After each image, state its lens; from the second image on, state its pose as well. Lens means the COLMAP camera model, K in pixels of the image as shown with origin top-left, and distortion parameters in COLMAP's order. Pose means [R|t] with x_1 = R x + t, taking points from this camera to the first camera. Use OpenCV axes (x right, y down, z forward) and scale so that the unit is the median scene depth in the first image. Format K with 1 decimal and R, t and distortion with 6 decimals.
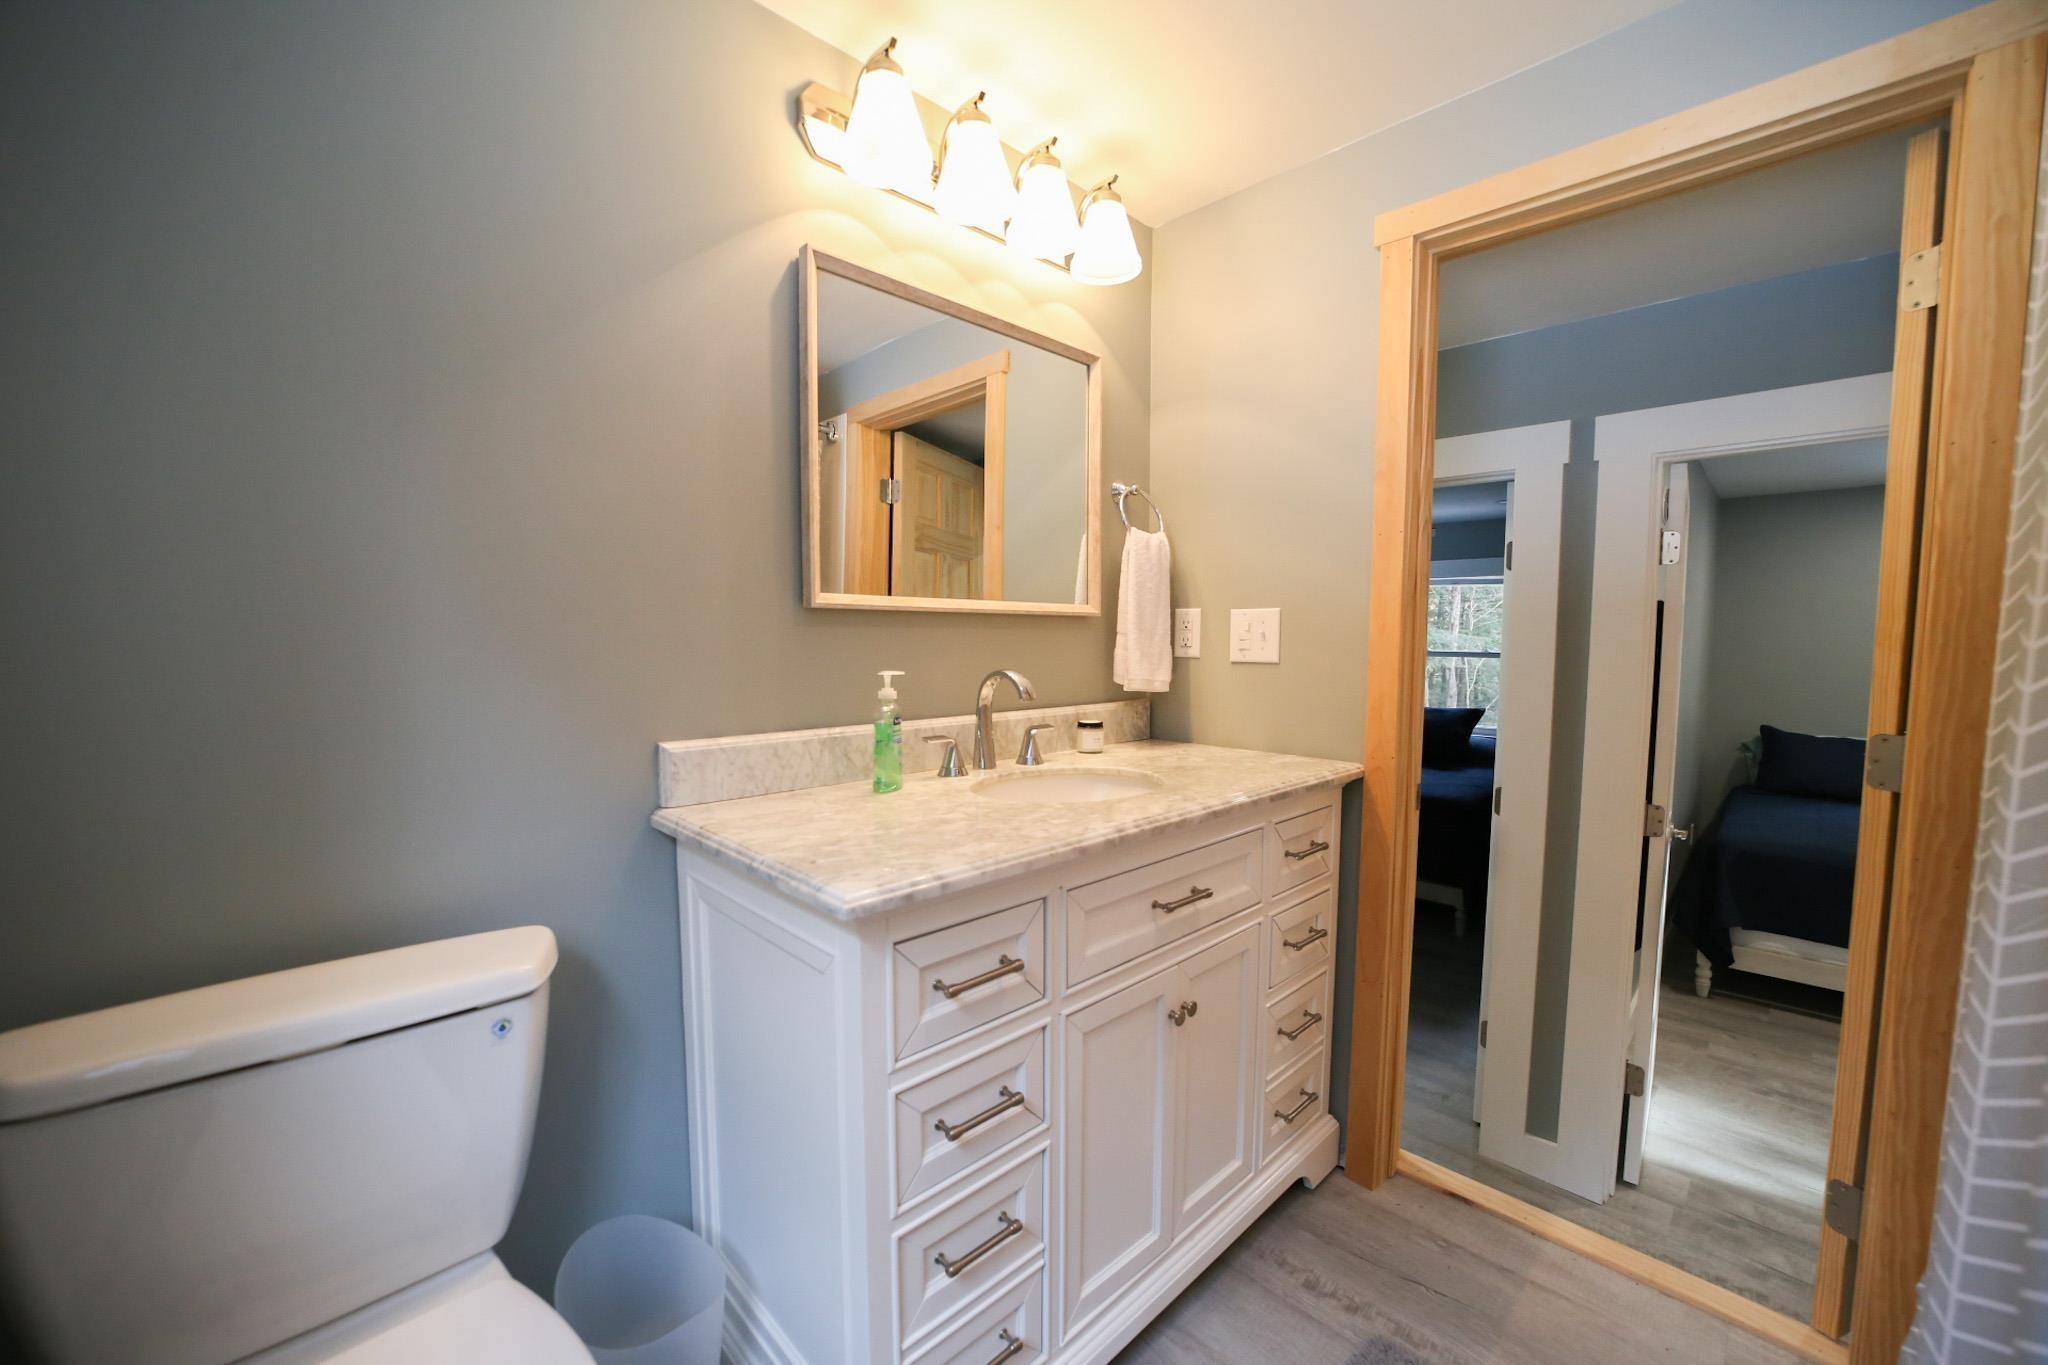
lens RADIAL K [[818.9, 0, 1023.7], [0, 818.9, 692.6], [0, 0, 1]] dist [-0.047750, 0.011819]
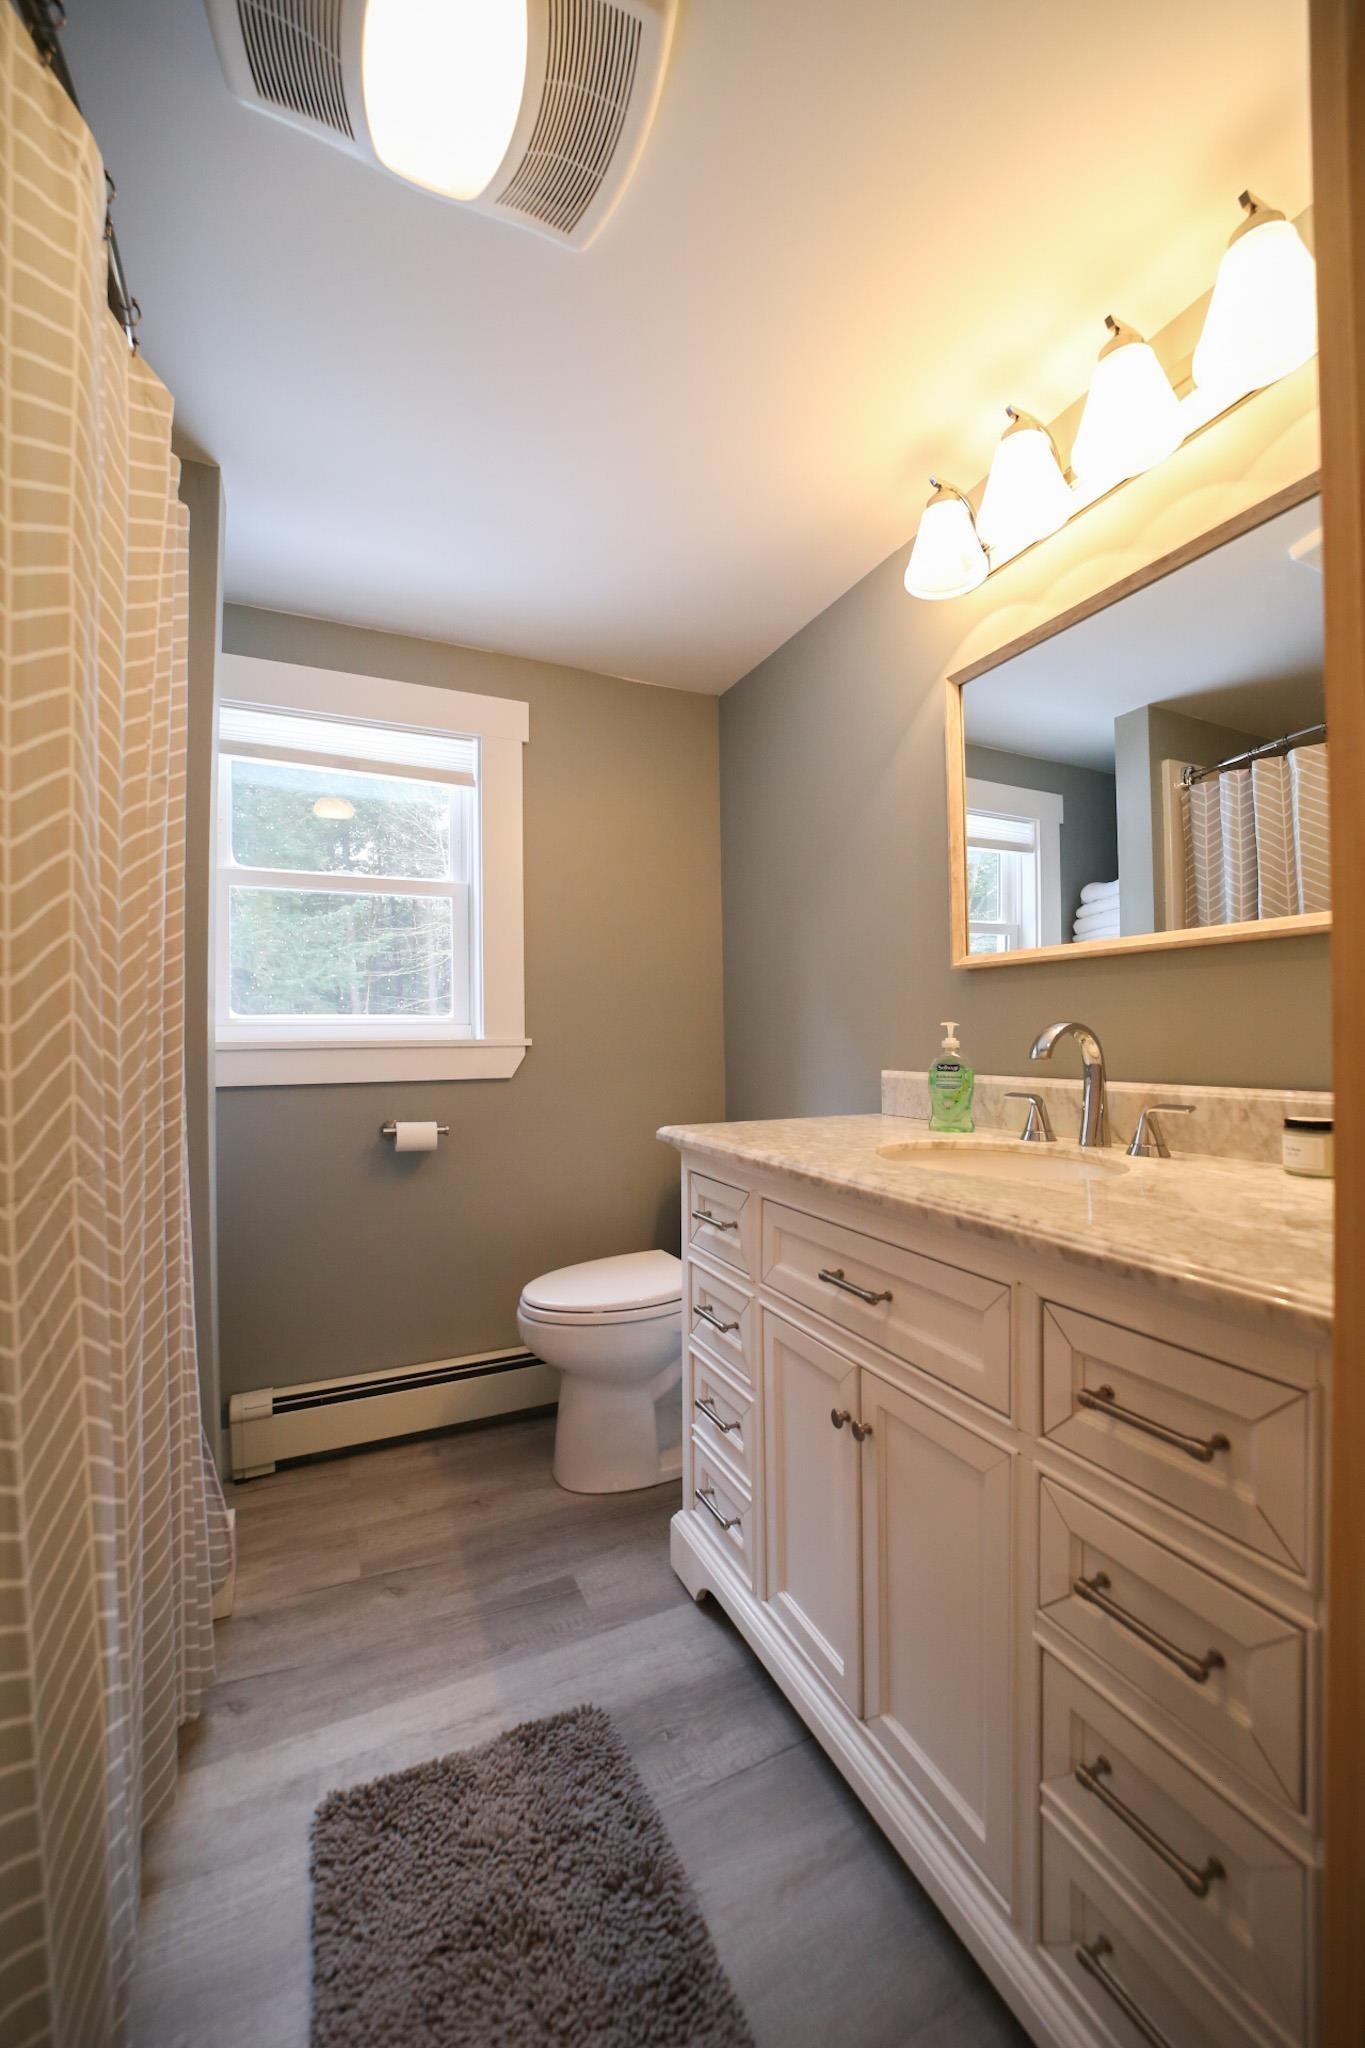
lens RADIAL K [[818.9, 0, 695.9], [0, 818.9, 1023.3], [0, 0, 1]] dist [-0.047750, 0.011819]
pose [[-0.335131, -0.011736, -0.942098, 0.842518], [-0.058069, 0.998279, 0.008221, -0.012272], [0.940380, 0.057462, -0.335236, 0.896360]]
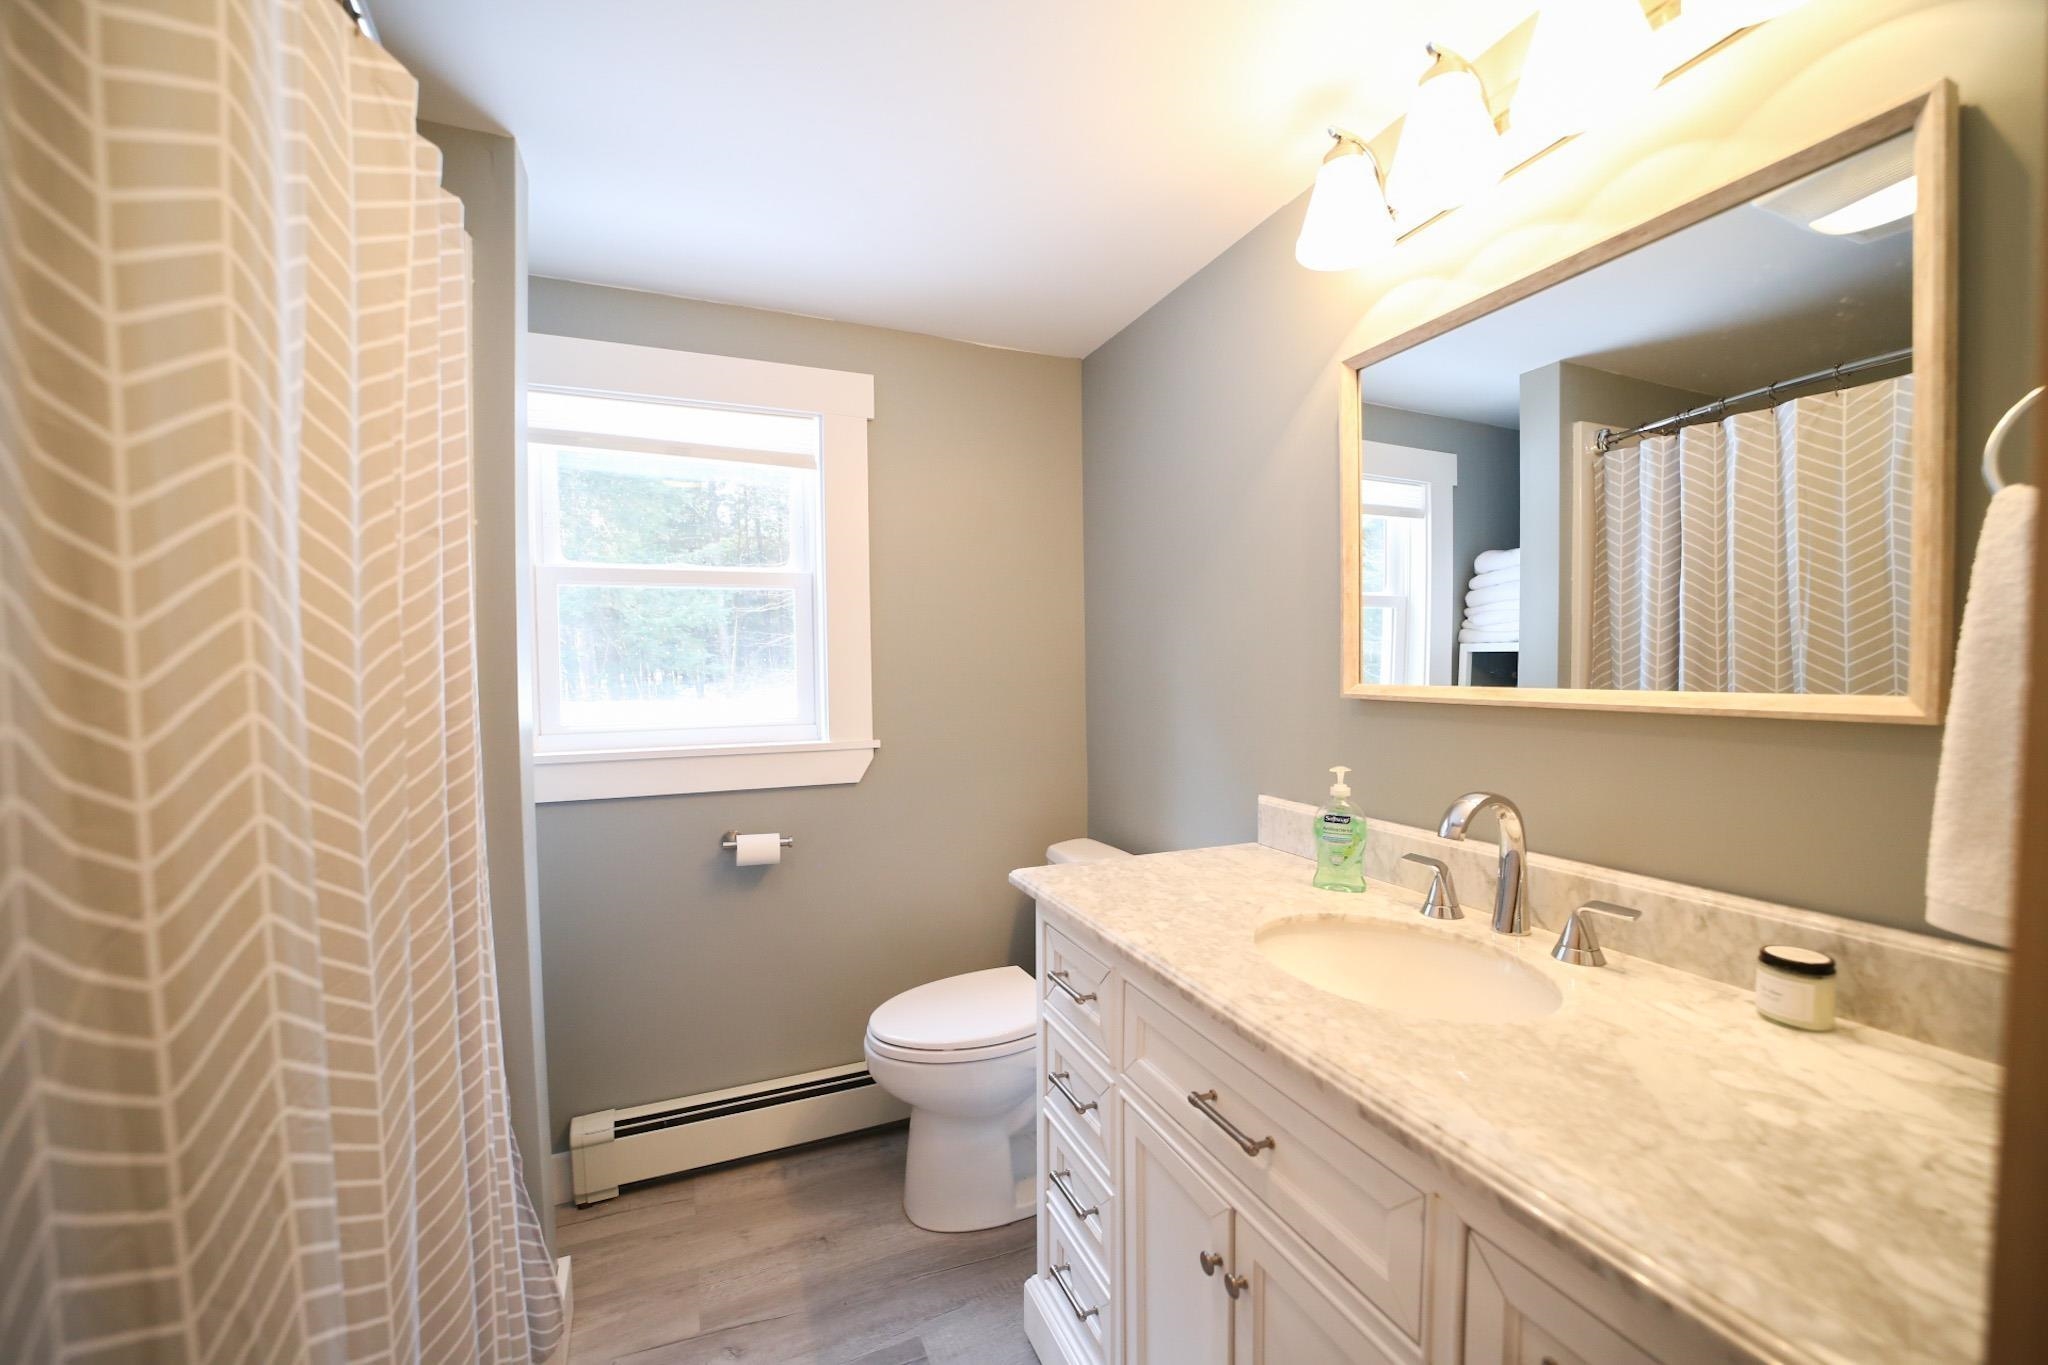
lens RADIAL K [[818.9, 0, 1023.7], [0, 818.9, 692.6], [0, 0, 1]] dist [-0.047750, 0.011819]
pose [[-0.378443, 0.033371, -0.925023, 0.740303], [-0.056958, 0.996617, 0.059257, -0.128694], [0.923870, 0.075112, -0.375262, 0.863736]]
